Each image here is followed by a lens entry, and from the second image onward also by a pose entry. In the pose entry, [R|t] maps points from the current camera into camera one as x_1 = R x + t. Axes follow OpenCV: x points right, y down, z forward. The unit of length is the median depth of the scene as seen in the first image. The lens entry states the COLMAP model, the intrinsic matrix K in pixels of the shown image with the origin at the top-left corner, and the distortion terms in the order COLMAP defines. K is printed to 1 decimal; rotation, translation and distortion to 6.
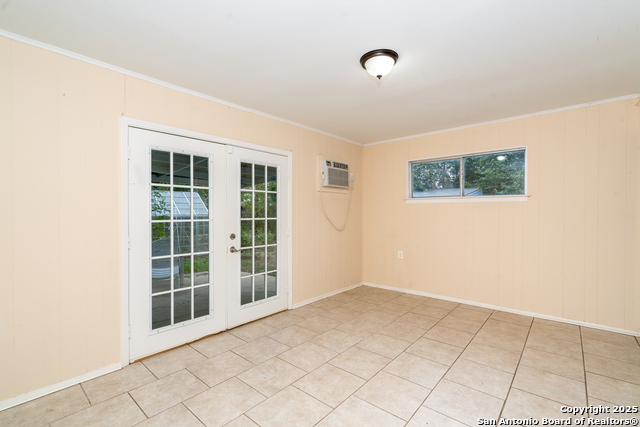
lens RADIAL K [[287.7, 0, 321.0], [0, 287.7, 213.4], [0, 0, 1]] dist [-0.005348, 0.000238]
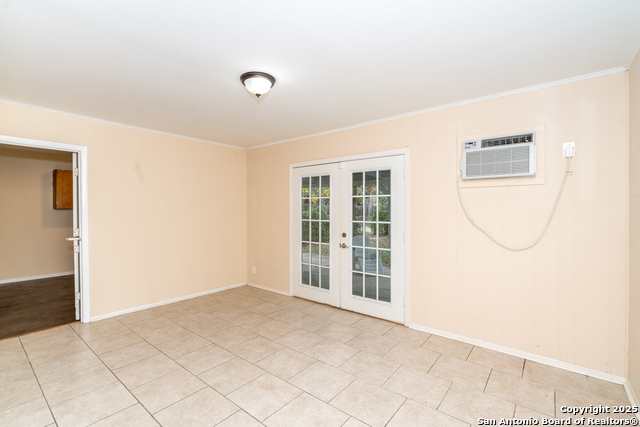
lens RADIAL K [[287.7, 0, 320.8], [0, 287.7, 210.8], [0, 0, 1]] dist [-0.005348, 0.000238]
pose [[0.043177, 0.005290, -0.999053, 0.871832], [-0.006264, 0.999968, 0.005024, -0.027556], [0.999048, 0.006041, 0.043208, 0.800283]]
